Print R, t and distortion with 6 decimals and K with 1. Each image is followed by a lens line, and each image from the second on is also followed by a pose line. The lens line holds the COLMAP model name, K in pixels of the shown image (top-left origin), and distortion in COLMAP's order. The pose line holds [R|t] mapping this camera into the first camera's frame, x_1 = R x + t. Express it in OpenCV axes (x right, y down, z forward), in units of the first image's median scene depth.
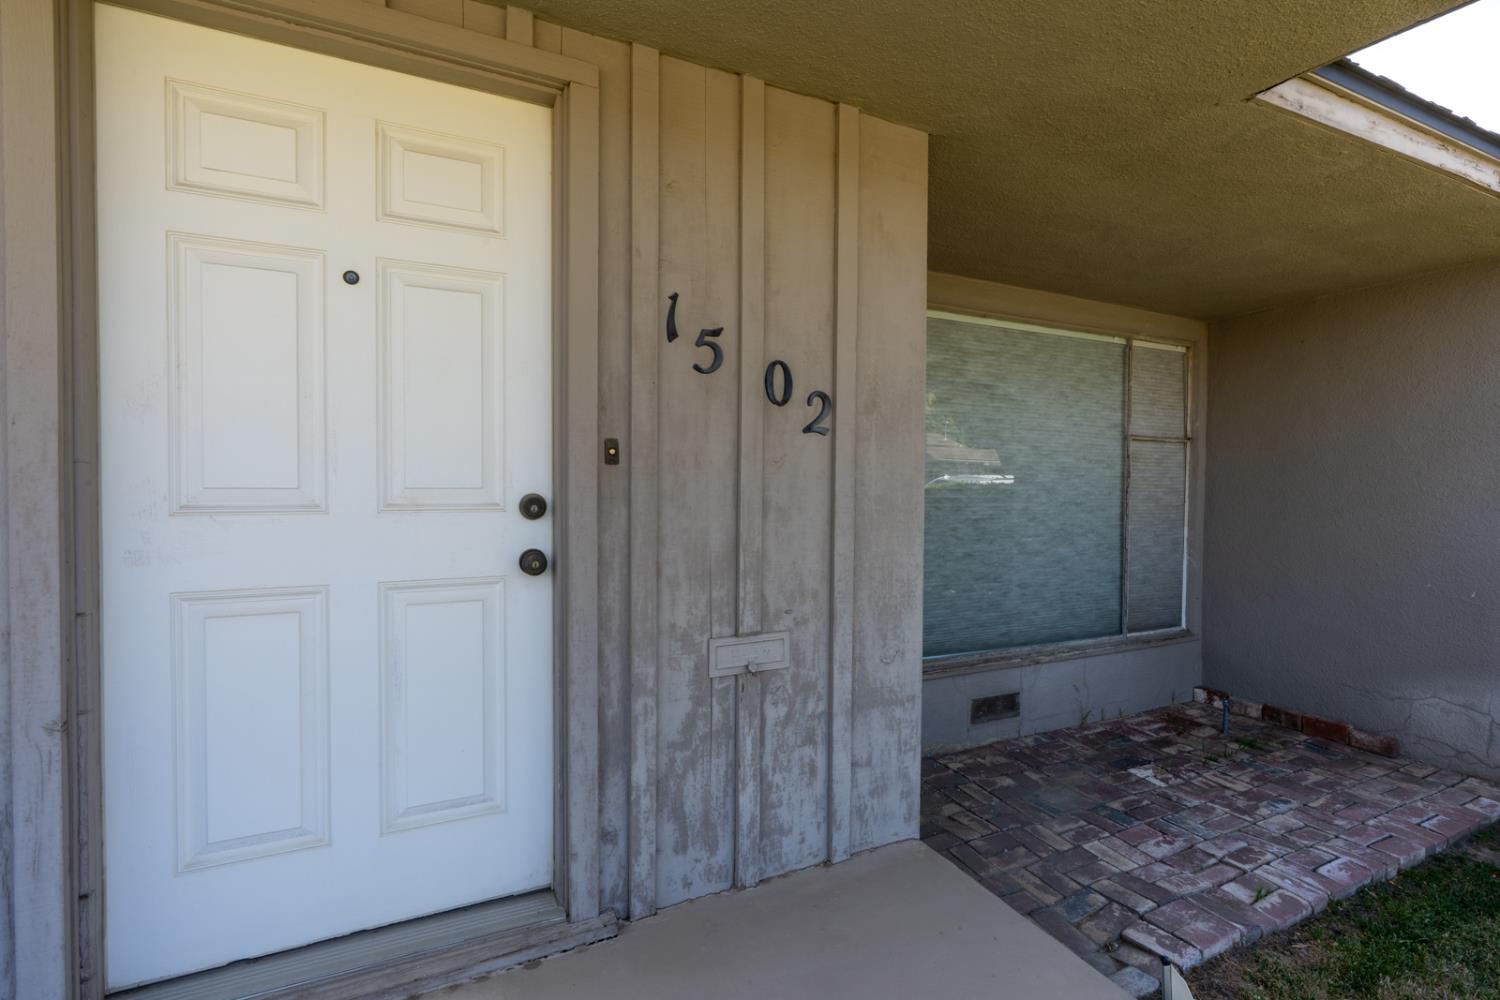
lens RADIAL K [[685.7, 0, 754.1], [0, 685.7, 494.8], [0, 0, 1]] dist [-0.004909, 0.000316]
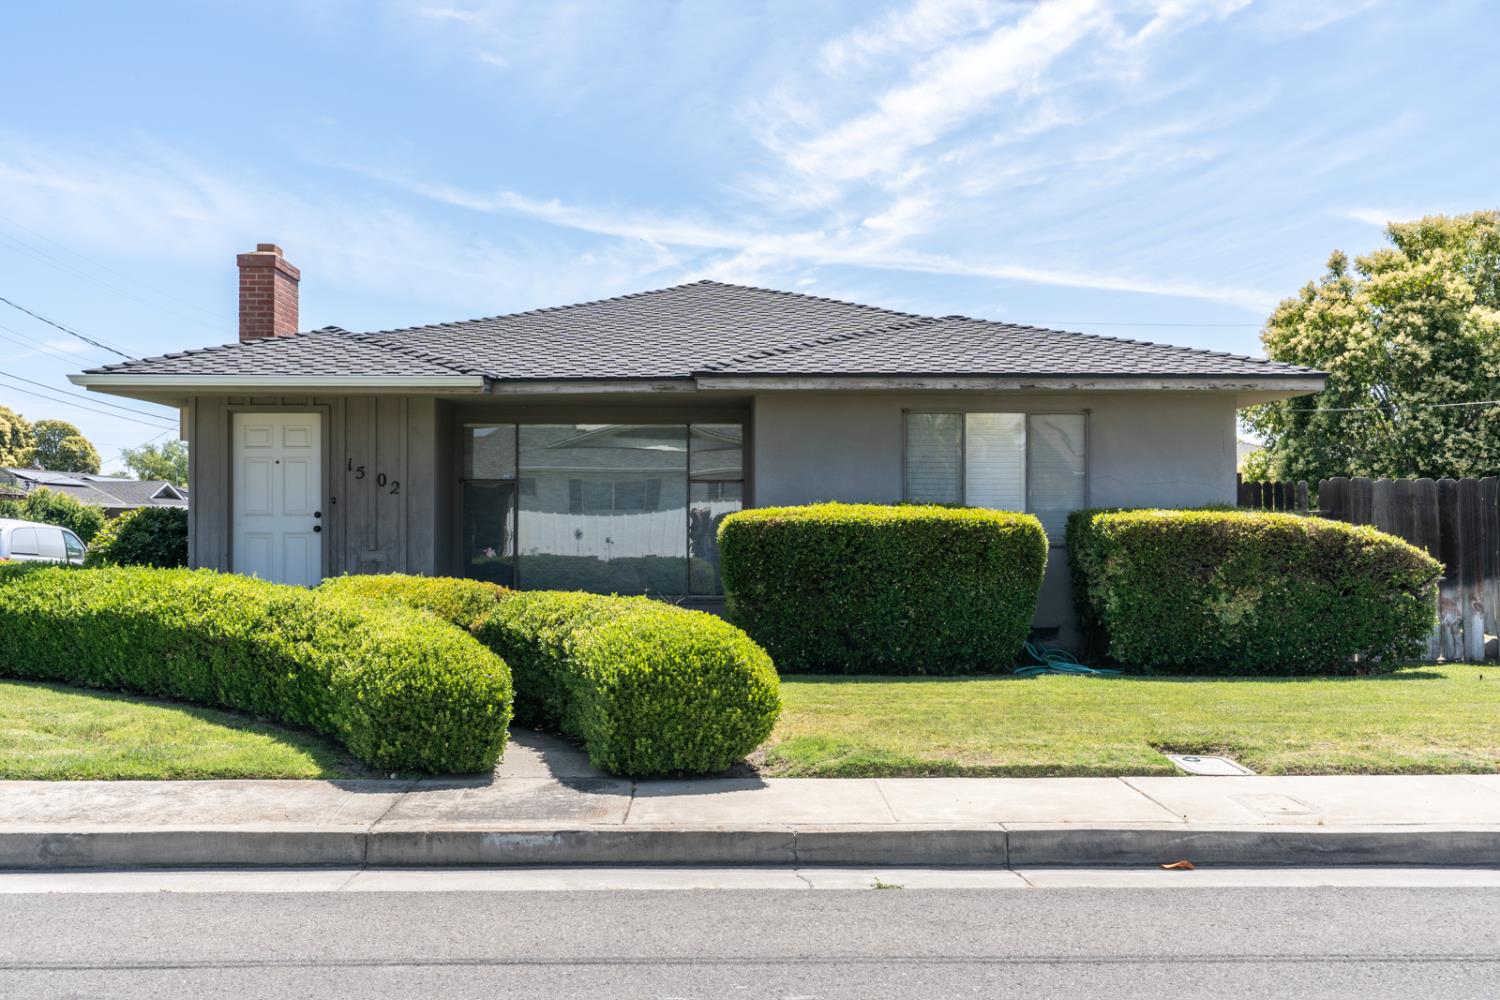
lens RADIAL K [[1565.5, 0, 752.8], [0, 1565.5, 505.2], [0, 0, 1]] dist [0.020210, 0.000000]
pose [[0.909140, -0.015236, -0.416212, 5.128823], [0.000954, 0.999404, -0.034500, 0.247782], [0.416490, 0.030968, 0.908613, -5.530903]]
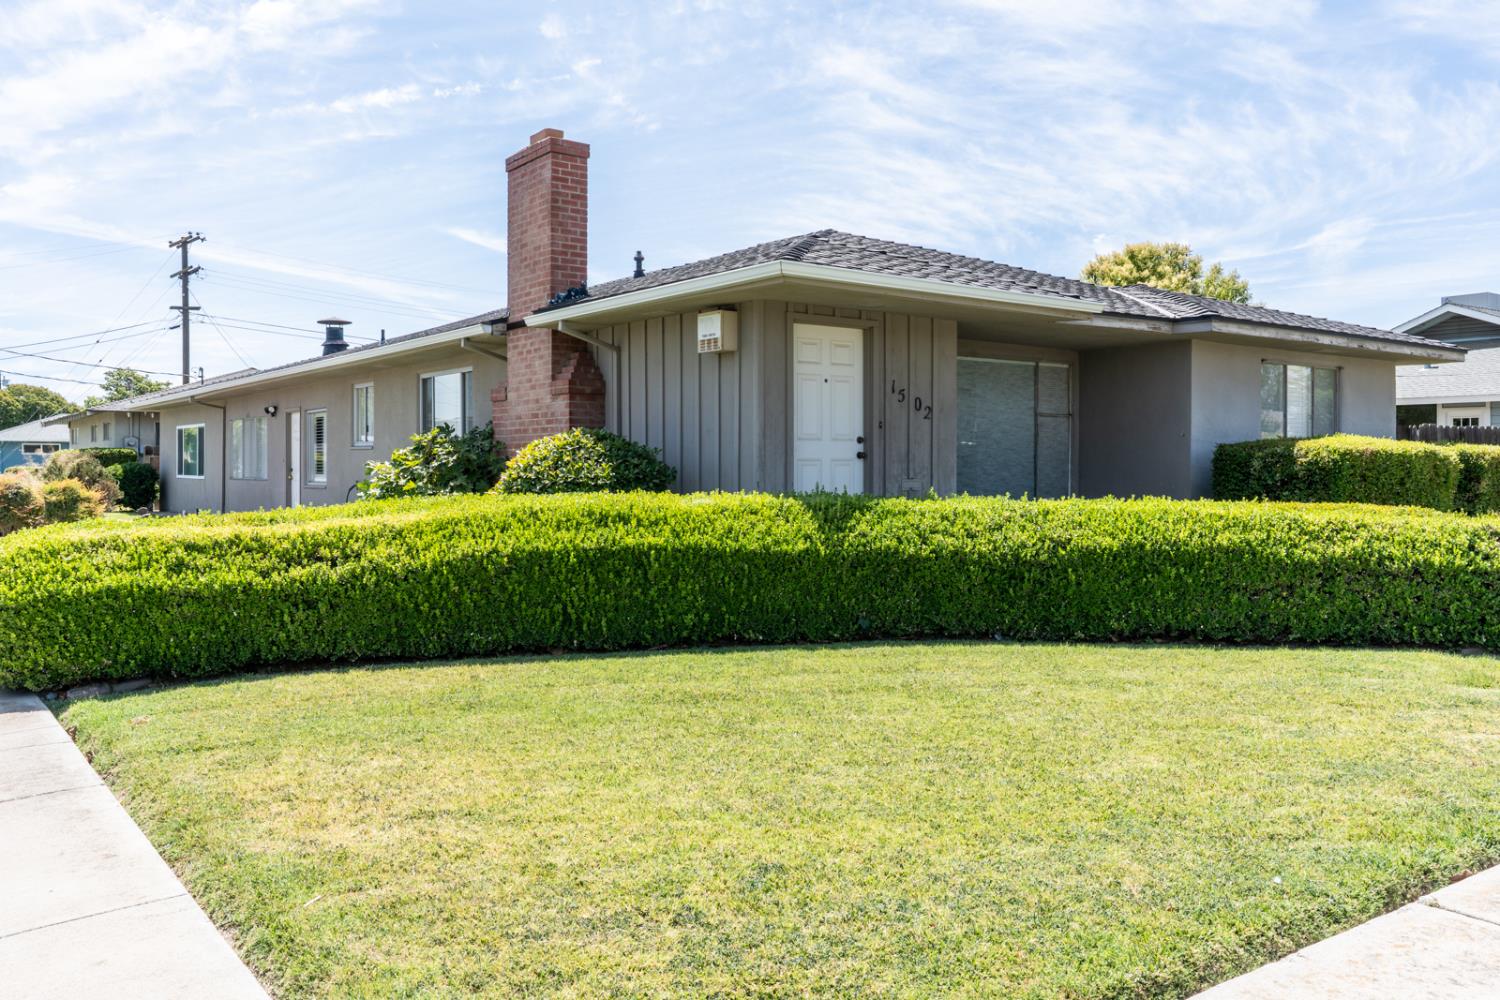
lens RADIAL K [[1199.4, 0, 751.2], [0, 1199.4, 493.4], [0, 0, 1]] dist [-0.002964, -0.001812]
pose [[0.981662, -0.010252, 0.190352, -1.881352], [0.008903, 0.999929, 0.007942, 0.219347], [-0.190420, -0.006102, 0.981684, -4.592307]]
